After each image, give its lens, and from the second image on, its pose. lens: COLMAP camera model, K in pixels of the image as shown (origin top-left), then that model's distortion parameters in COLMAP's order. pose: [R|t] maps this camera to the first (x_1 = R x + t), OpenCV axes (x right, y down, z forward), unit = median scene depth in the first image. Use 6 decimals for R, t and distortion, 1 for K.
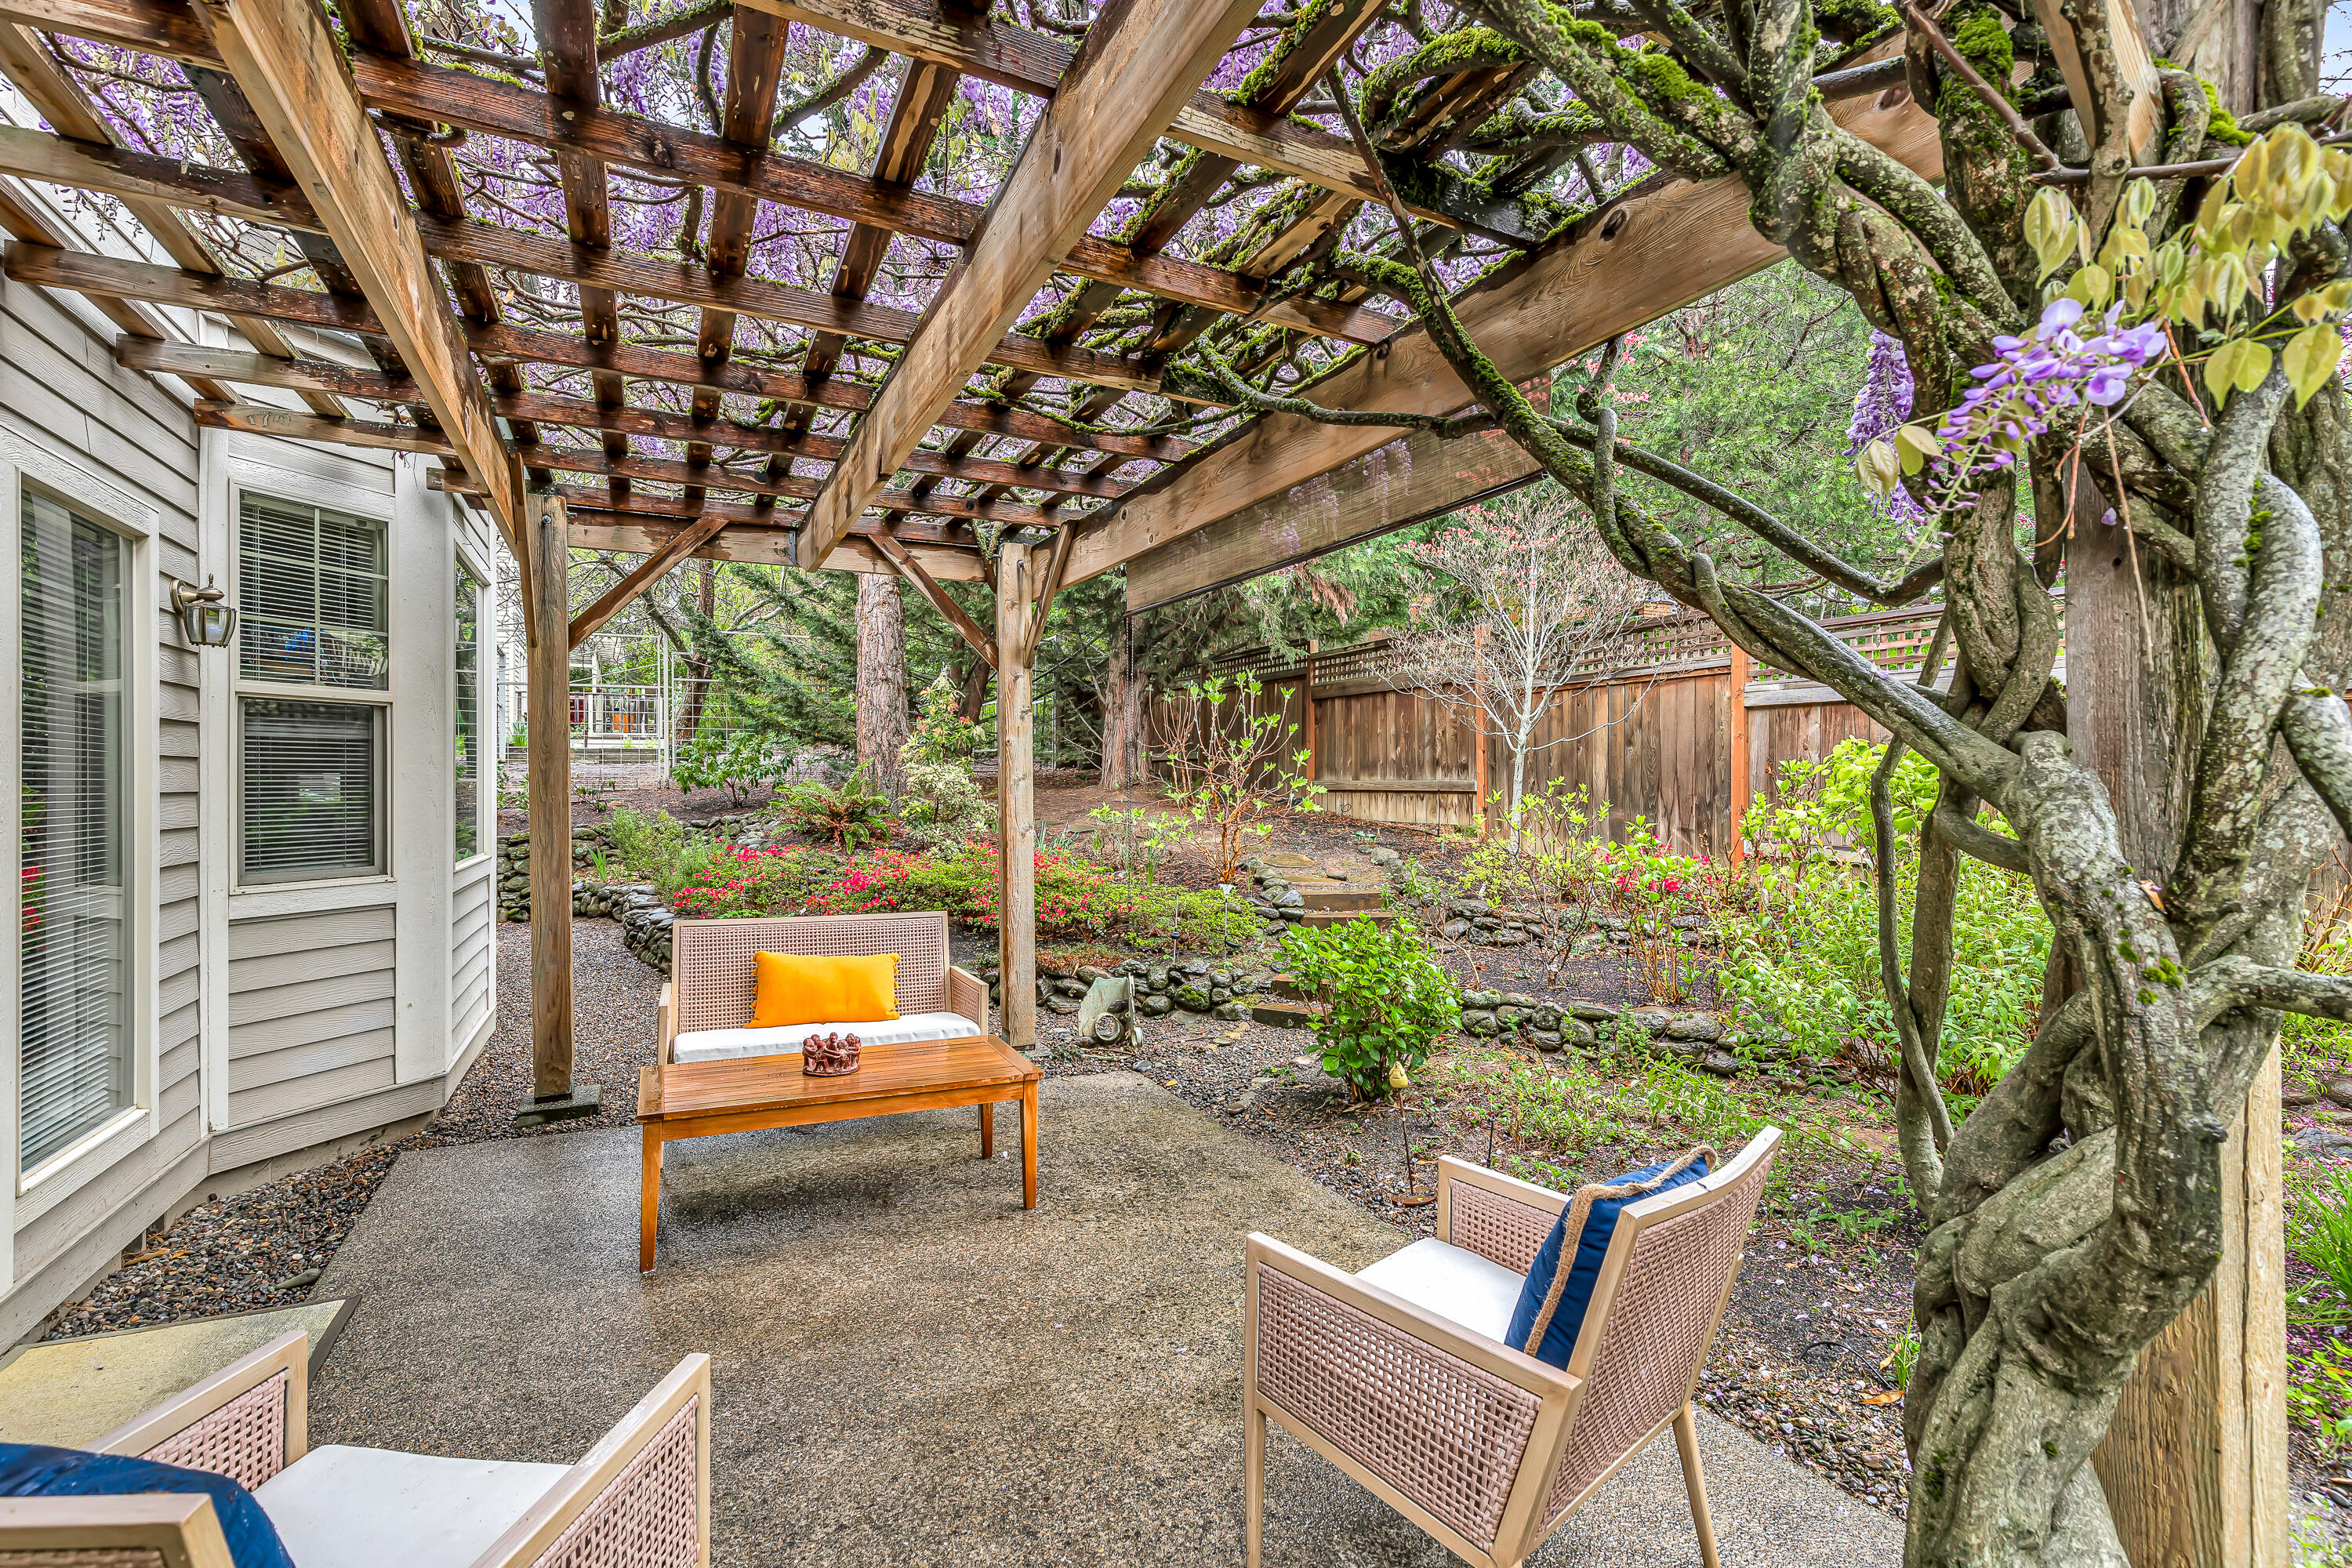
lens RADIAL K [[1083.2, 0, 1176.0], [0, 1083.2, 784.0], [0, 0, 1]] dist [0.005632, -0.000582]
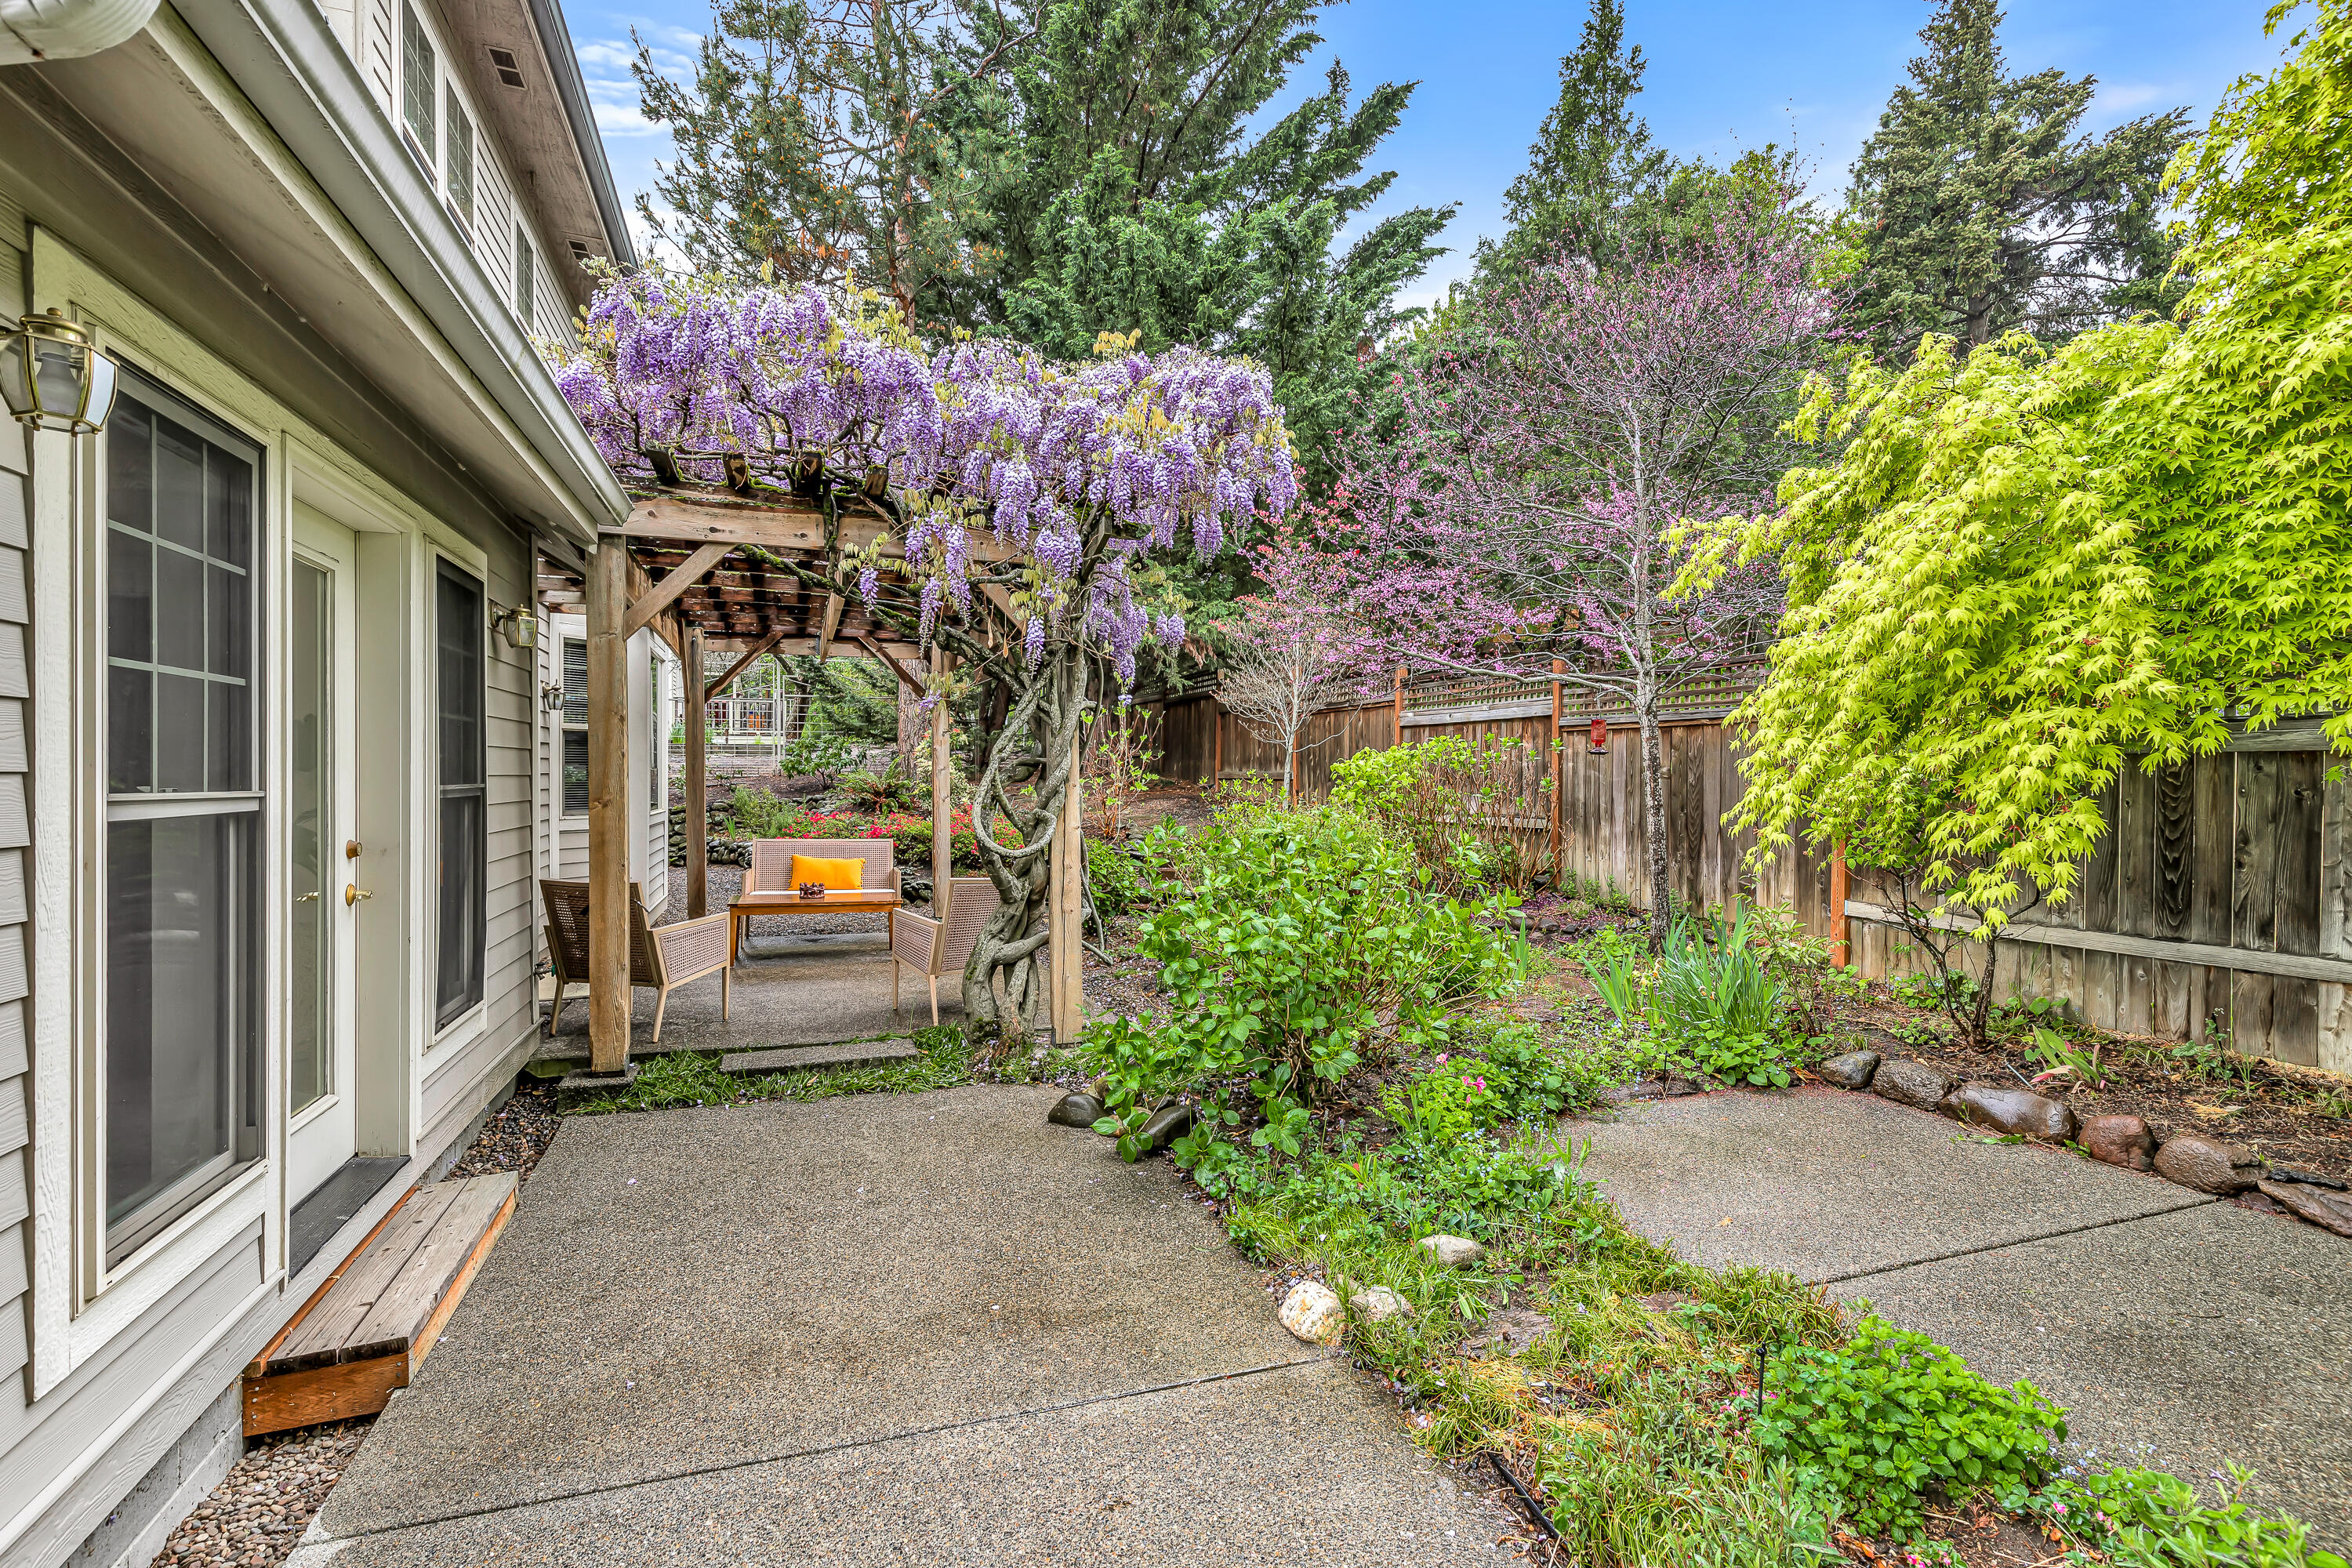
lens RADIAL K [[1083.2, 0, 1176.0], [0, 1083.2, 784.0], [0, 0, 1]] dist [0.005632, -0.000582]
pose [[0.993863, 0.006057, -0.110451, 0.277093], [-0.005194, 0.999954, 0.008103, 0.001914], [0.110495, -0.007480, 0.993849, -0.469660]]
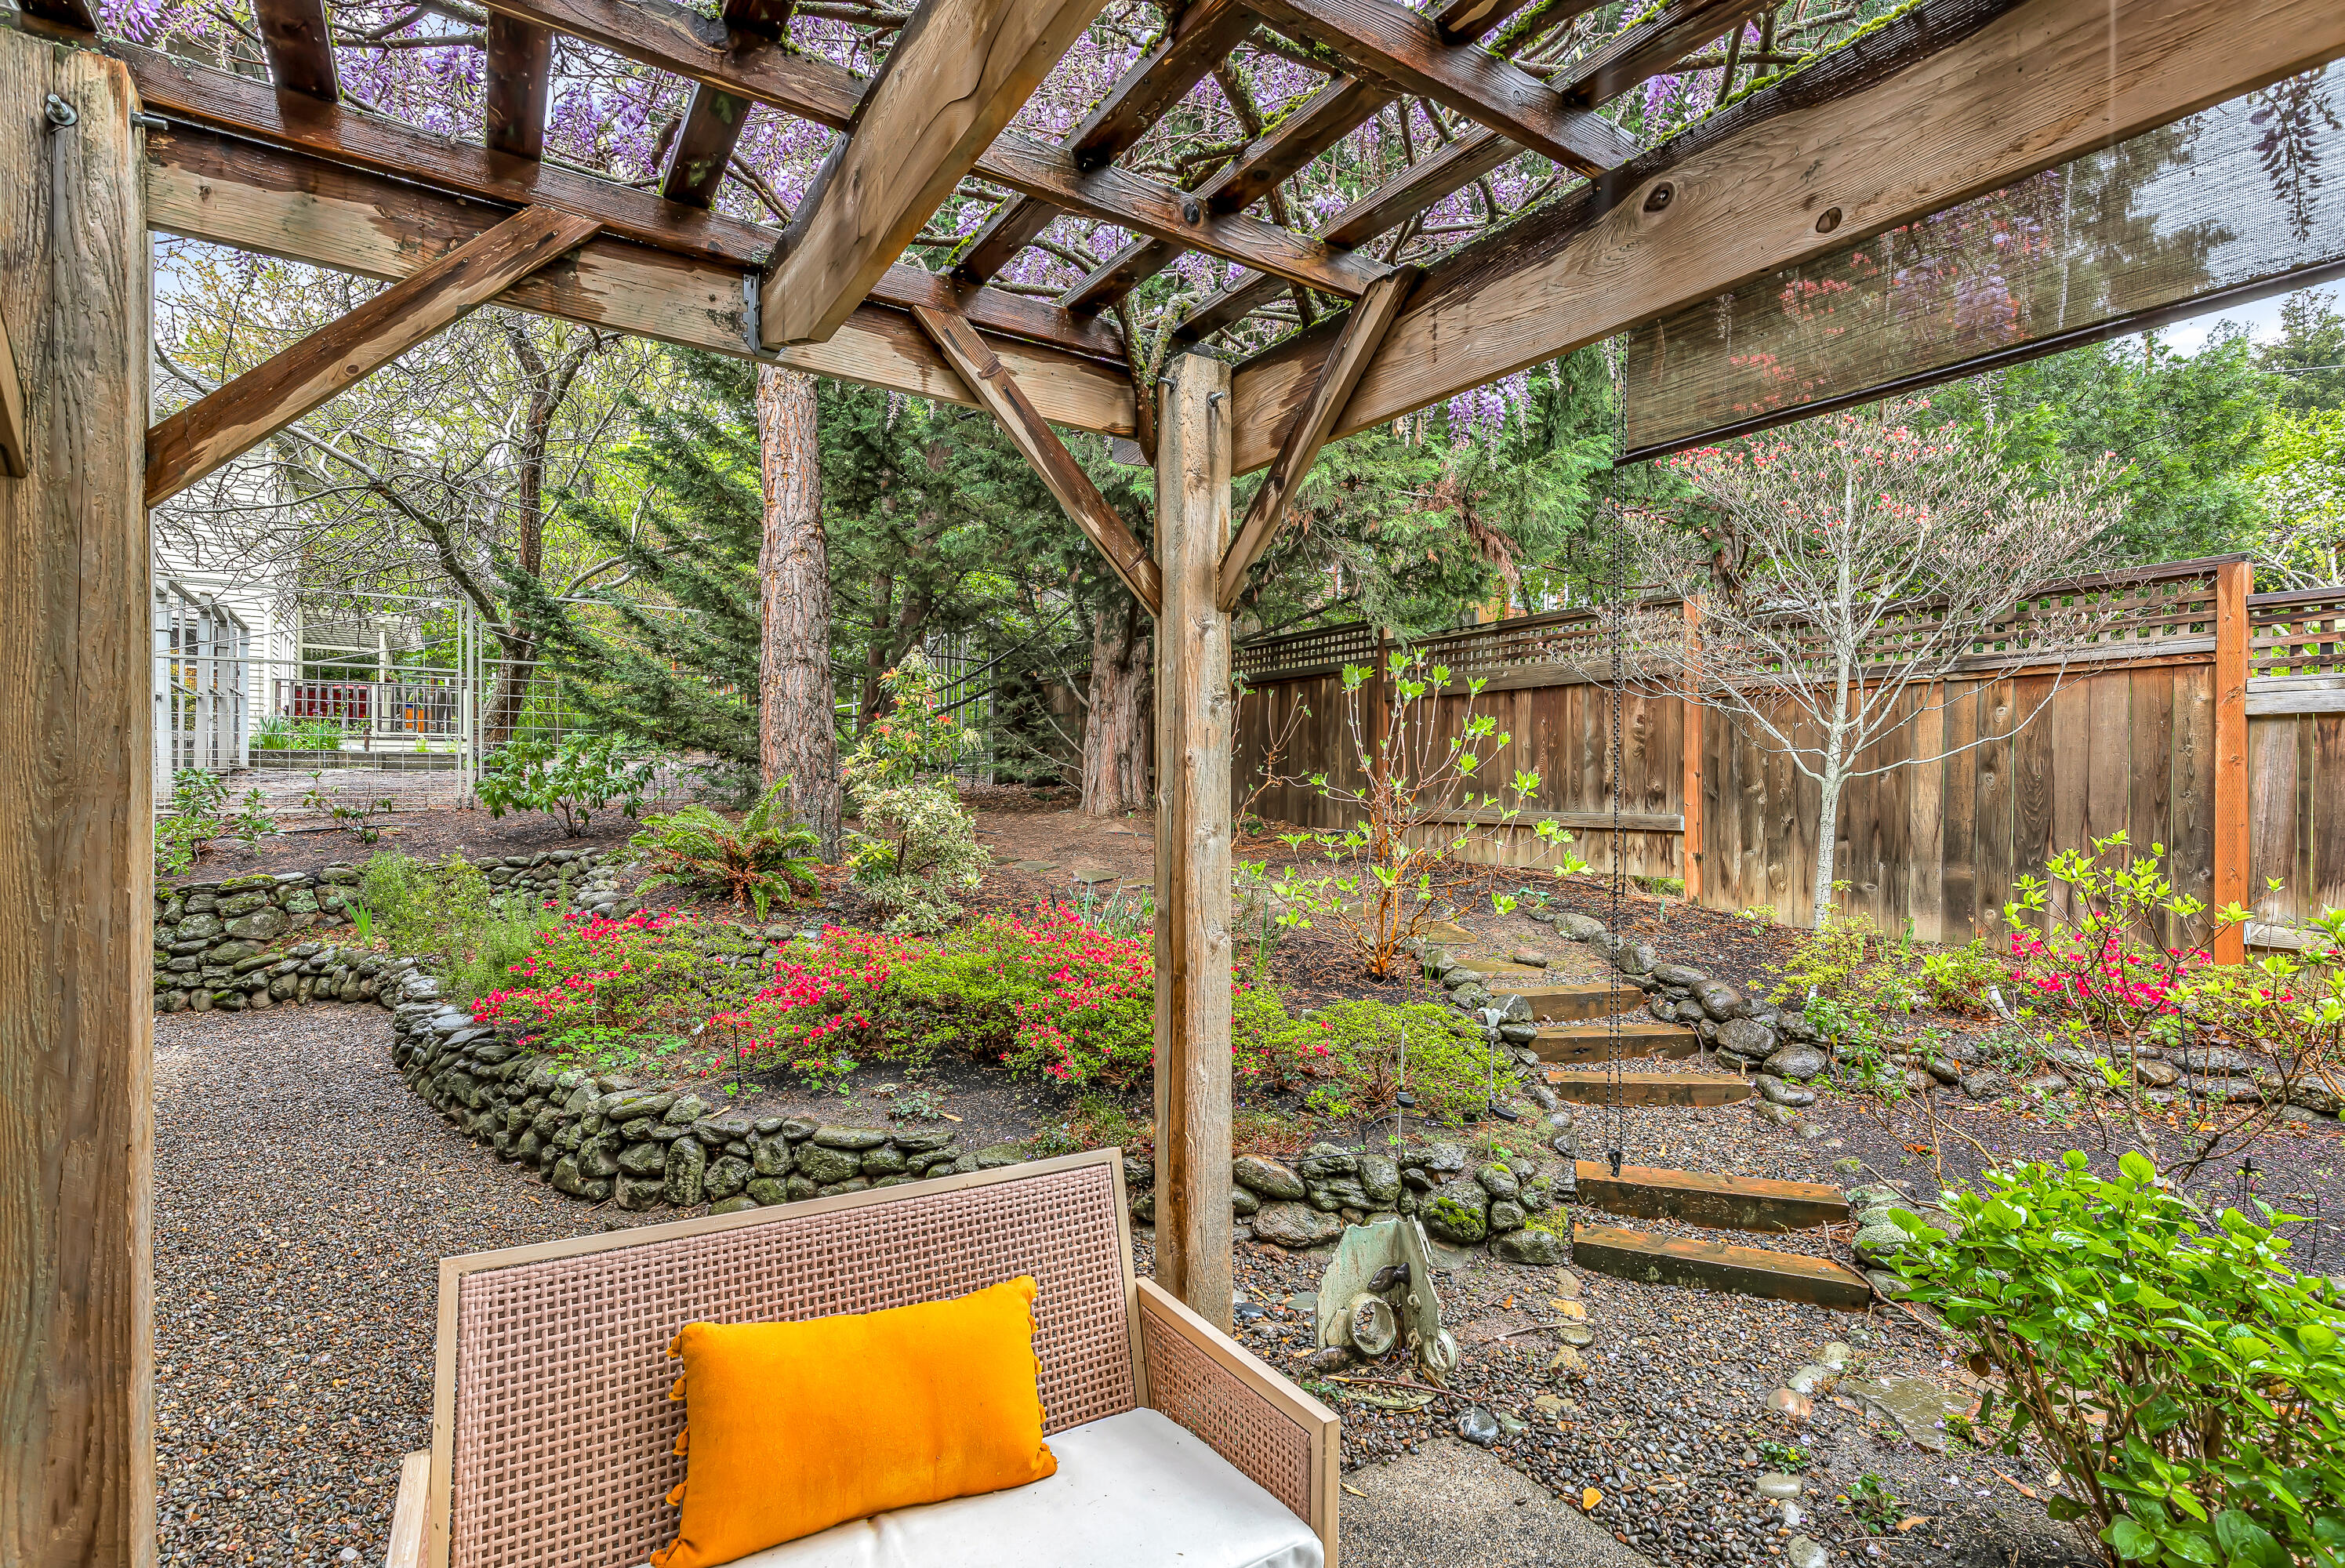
lens RADIAL K [[1108.0, 0, 1172.2], [0, 1108.0, 793.7], [0, 0, 1]] dist [0.005689, -0.000414]
pose [[0.992893, 0.007644, 0.118763, -0.138087], [-0.007621, 0.999971, -0.000649, -0.014317], [-0.118764, -0.000261, 0.992922, 0.312160]]
